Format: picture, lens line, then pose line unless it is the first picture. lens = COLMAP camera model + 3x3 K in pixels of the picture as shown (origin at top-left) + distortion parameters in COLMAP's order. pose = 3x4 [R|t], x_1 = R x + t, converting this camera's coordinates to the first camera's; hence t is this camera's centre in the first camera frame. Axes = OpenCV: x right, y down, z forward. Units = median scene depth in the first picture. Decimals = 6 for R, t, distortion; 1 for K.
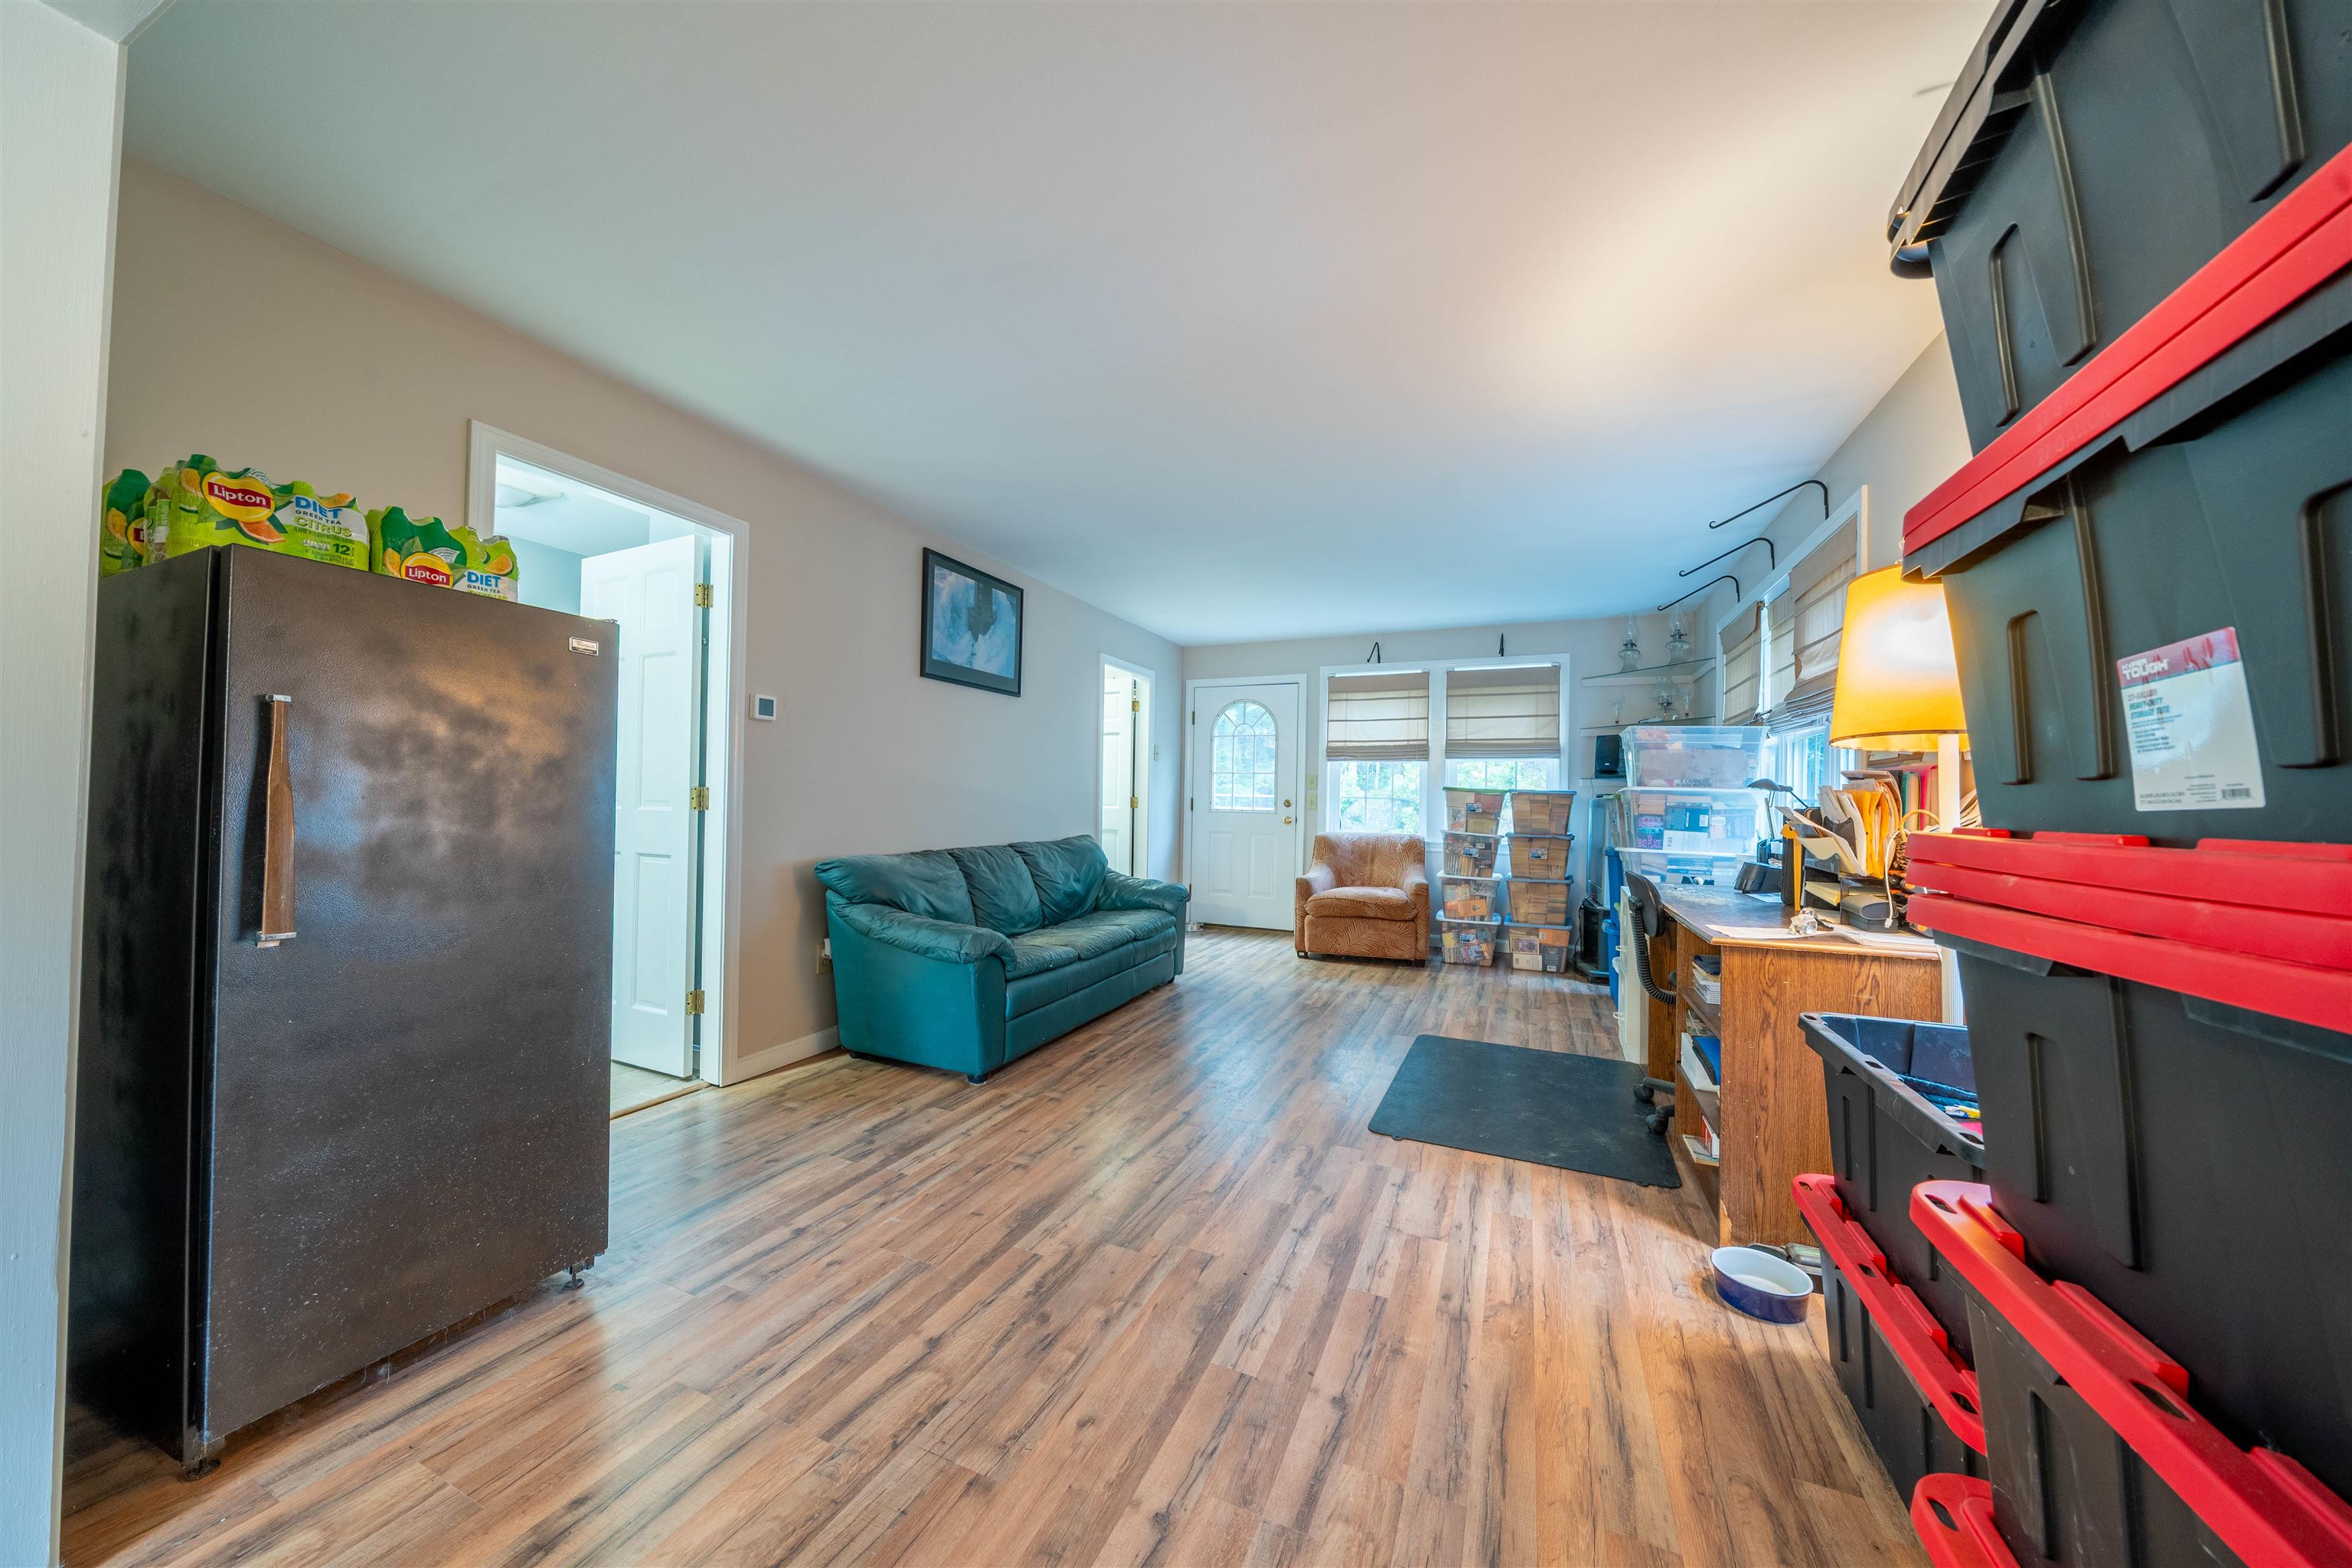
lens RADIAL K [[799.9, 0, 1170.1], [0, 799.9, 788.1], [0, 0, 1]] dist [-0.006553, -0.000385]
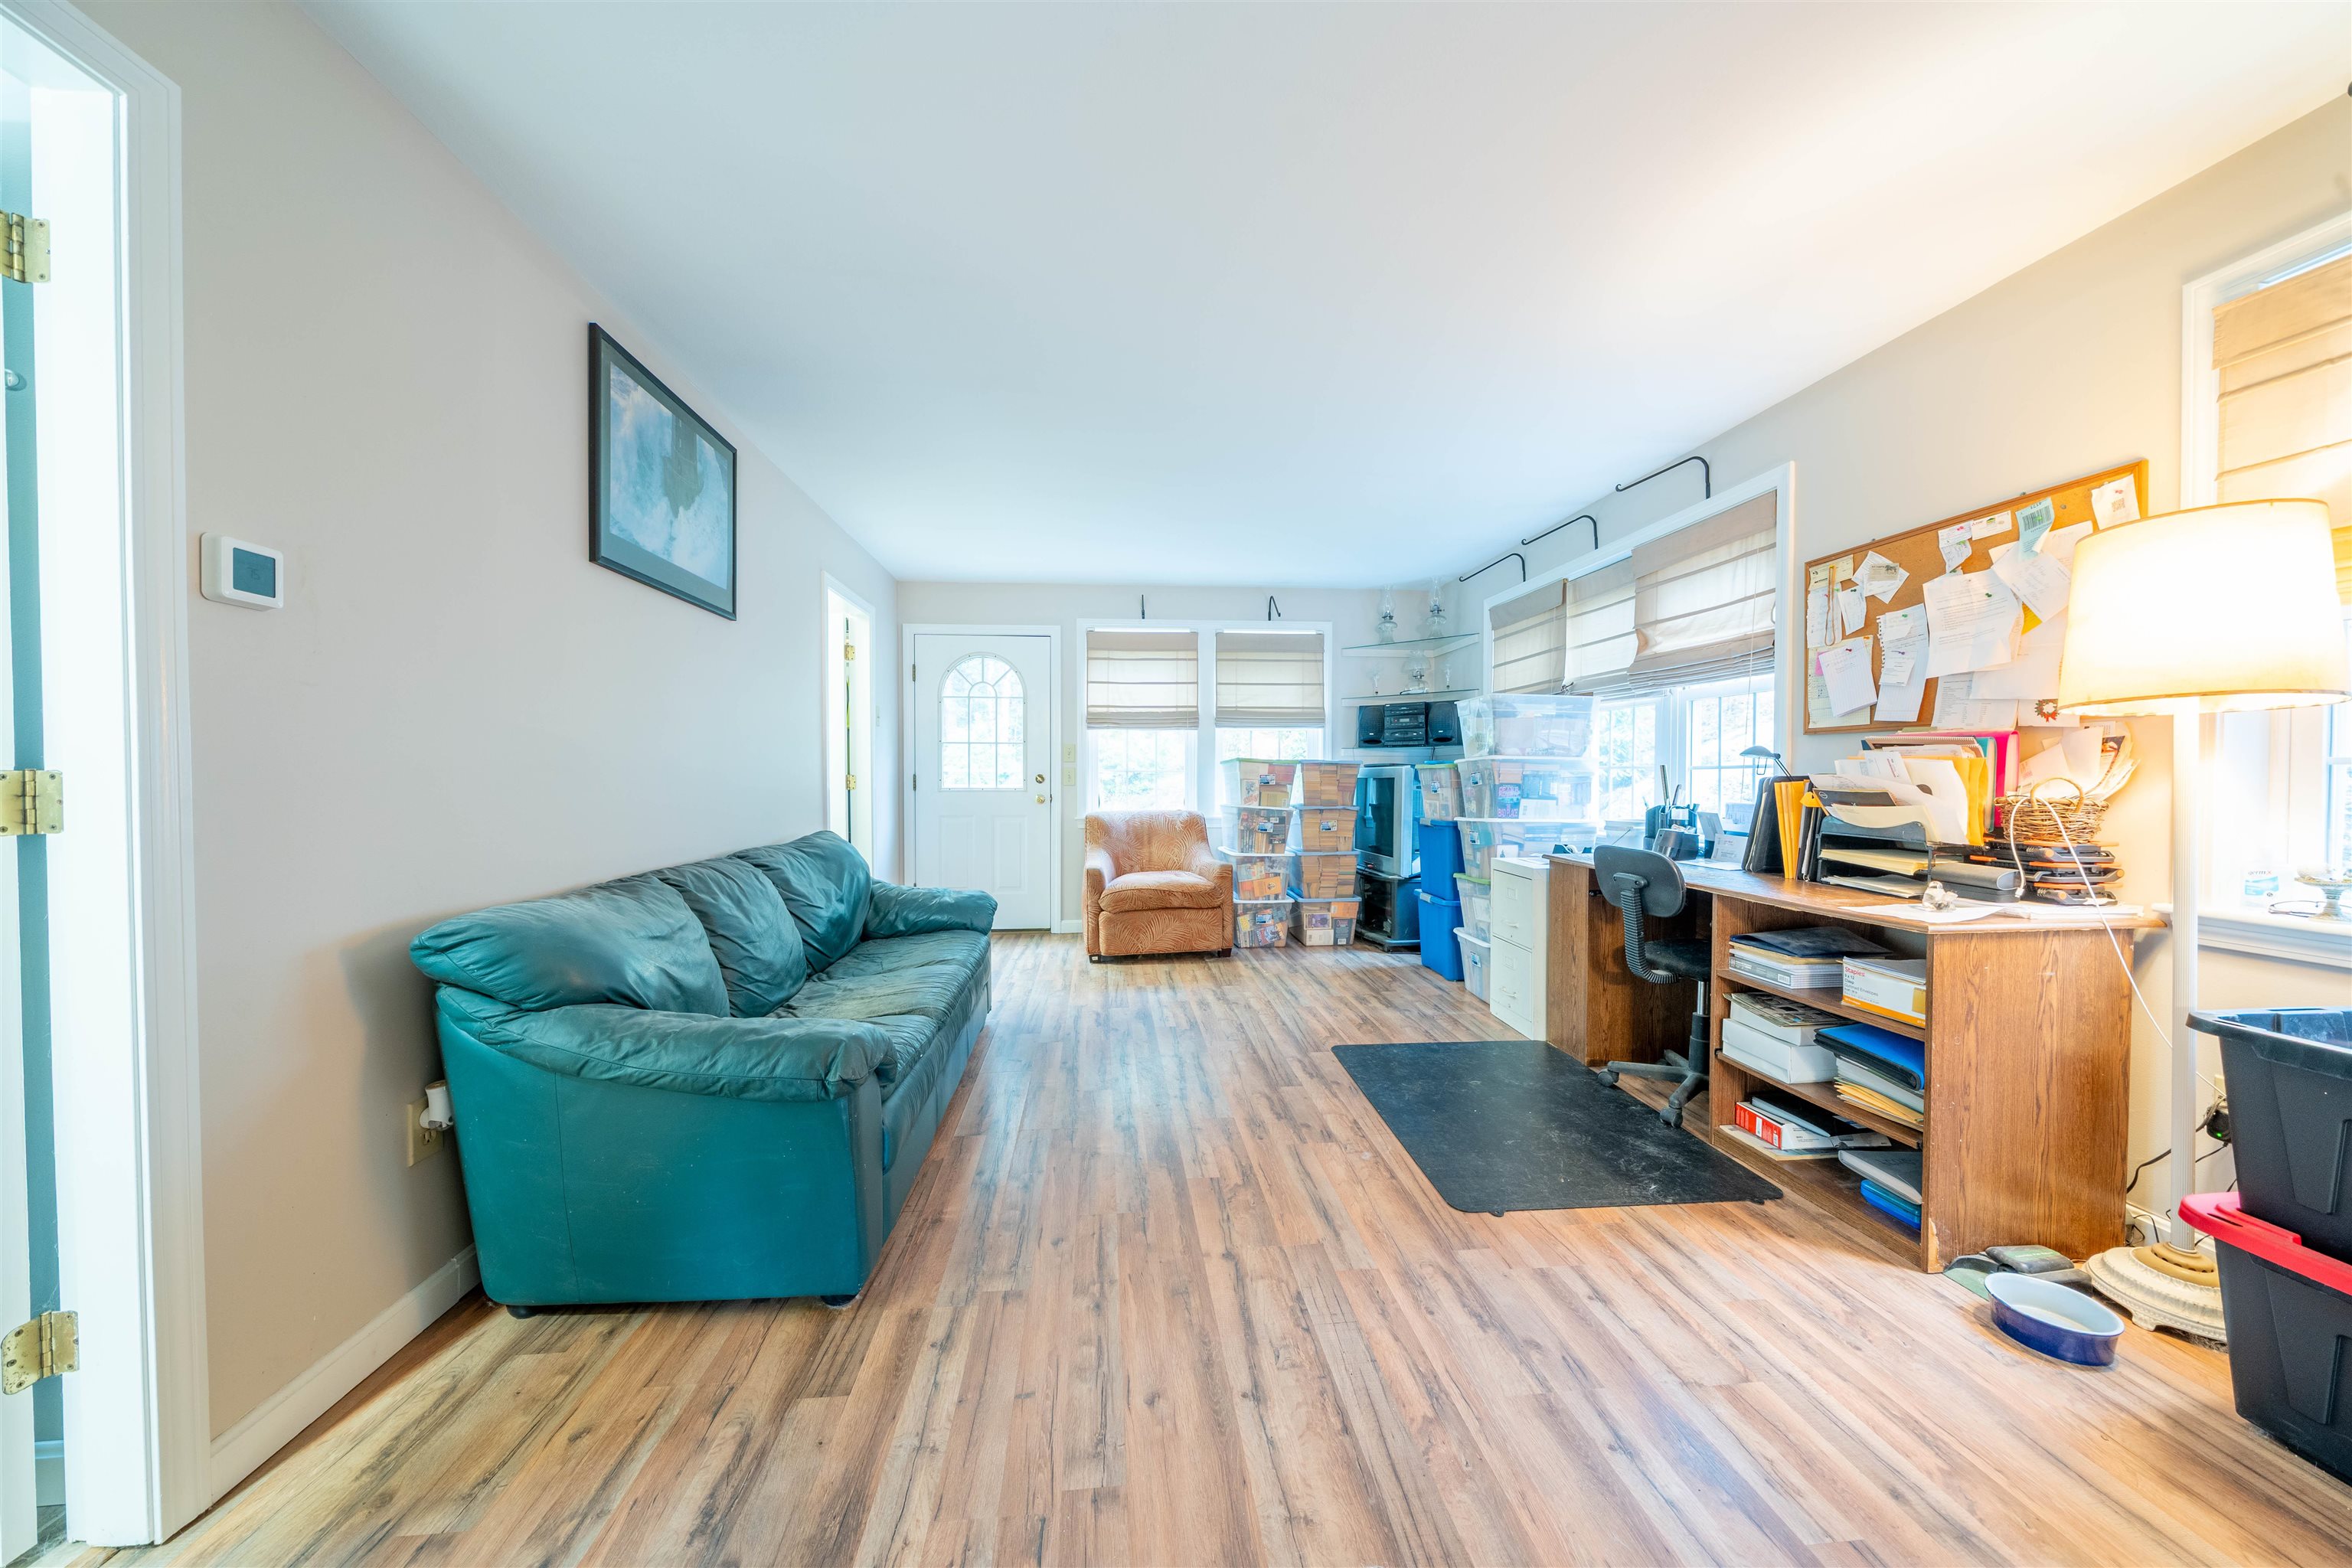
lens RADIAL K [[799.9, 0, 1175.2], [0, 799.9, 787.7], [0, 0, 1]] dist [-0.006553, -0.000385]
pose [[0.872815, -0.026034, 0.487357, -0.233471], [0.009348, 0.999285, 0.036639, -0.001845], [-0.487962, -0.027423, 0.872434, 0.327706]]
